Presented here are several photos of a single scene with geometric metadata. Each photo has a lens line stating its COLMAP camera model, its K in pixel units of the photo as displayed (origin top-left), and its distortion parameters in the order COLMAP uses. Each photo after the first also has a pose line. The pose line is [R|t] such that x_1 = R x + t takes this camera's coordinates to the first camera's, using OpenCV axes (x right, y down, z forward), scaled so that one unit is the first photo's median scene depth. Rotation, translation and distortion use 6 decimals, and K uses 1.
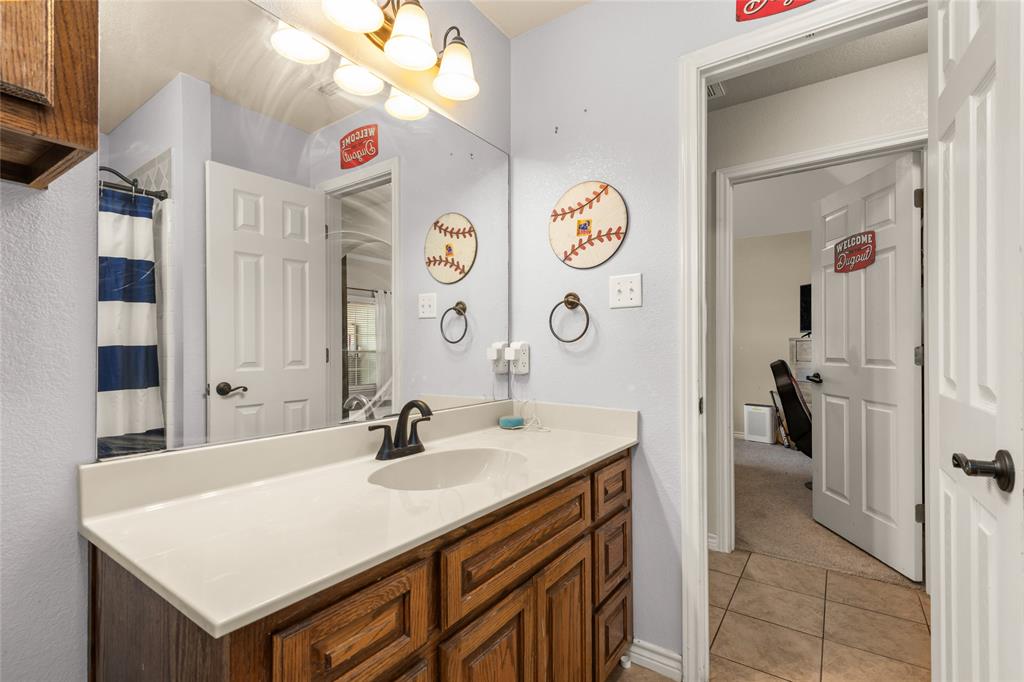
lens RADIAL K [[470.6, 0, 514.1], [0, 470.6, 346.1], [0, 0, 1]] dist [0.000039, -0.000010]
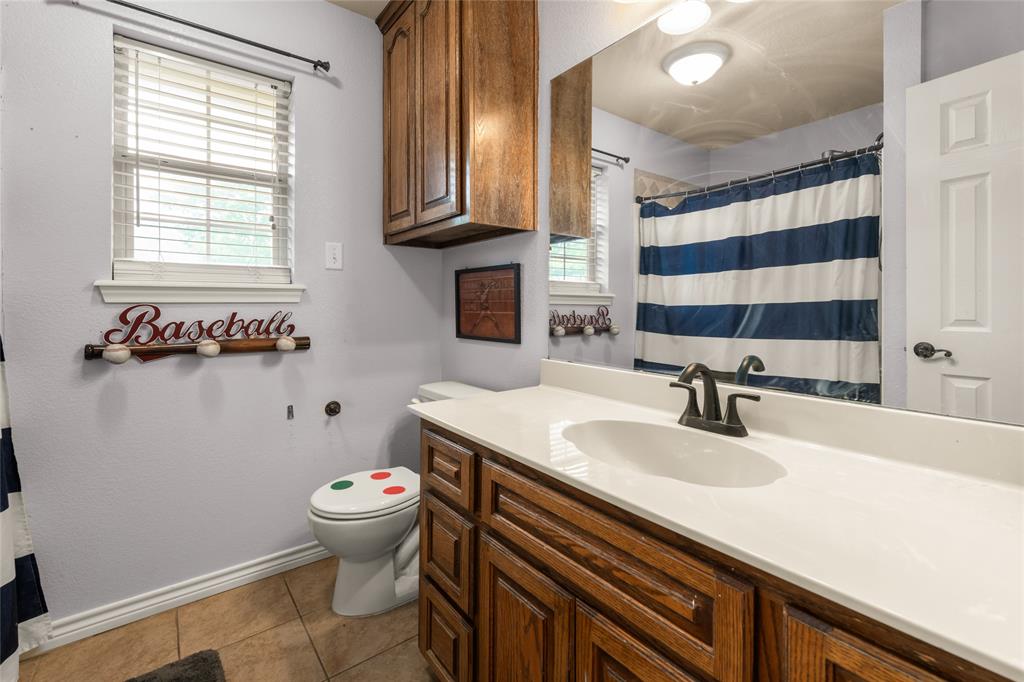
lens RADIAL K [[441.8, 0, 520.1], [0, 441.8, 325.2], [0, 0, 1]] dist [0.013298, -0.000057]
pose [[-0.286545, 0.045337, -0.956994, 0.571515], [0.004265, 0.998930, 0.046047, 0.009684], [0.958057, 0.009113, -0.286432, 0.858715]]
